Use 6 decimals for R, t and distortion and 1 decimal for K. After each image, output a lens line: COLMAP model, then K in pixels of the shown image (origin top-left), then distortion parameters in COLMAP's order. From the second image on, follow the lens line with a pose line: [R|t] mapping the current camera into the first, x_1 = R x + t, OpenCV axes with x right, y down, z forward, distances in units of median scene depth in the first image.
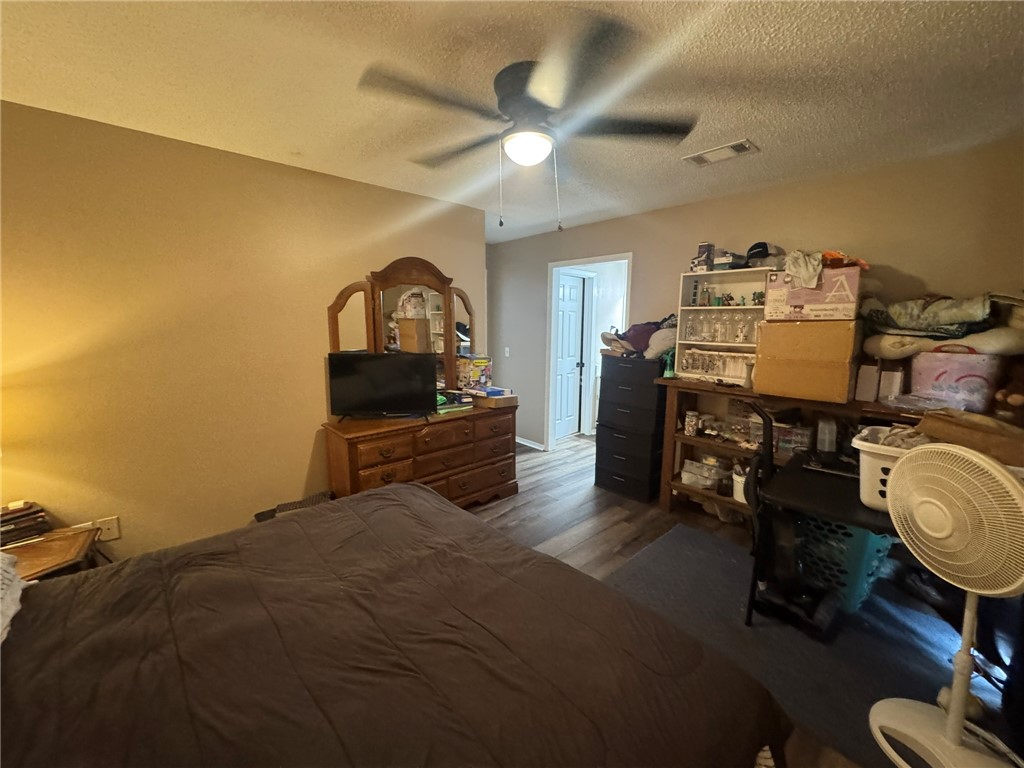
lens RADIAL K [[407.1, 0, 512.5], [0, 407.1, 384.5], [0, 0, 1]] dist [0.001280, -0.000377]
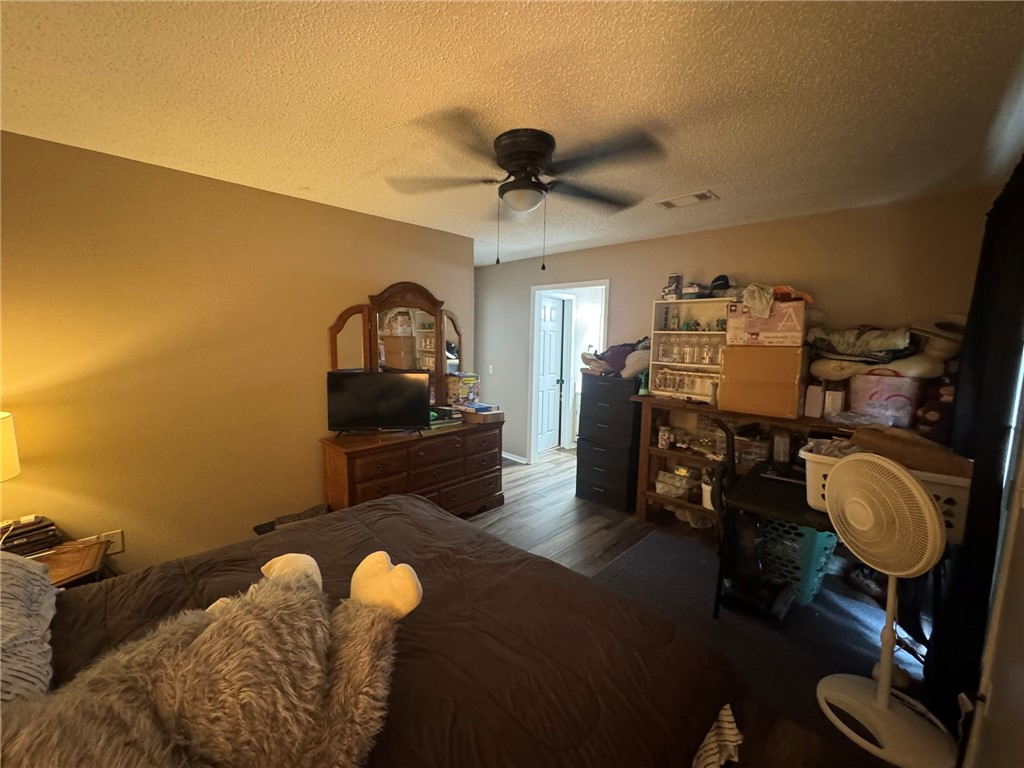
lens RADIAL K [[407.1, 0, 511.6], [0, 407.1, 384.6], [0, 0, 1]] dist [0.001280, -0.000377]
pose [[0.998439, 0.003161, 0.055767, -0.040551], [-0.001246, 0.999409, -0.034339, -0.009961], [-0.055842, 0.034216, 0.997853, -0.094599]]
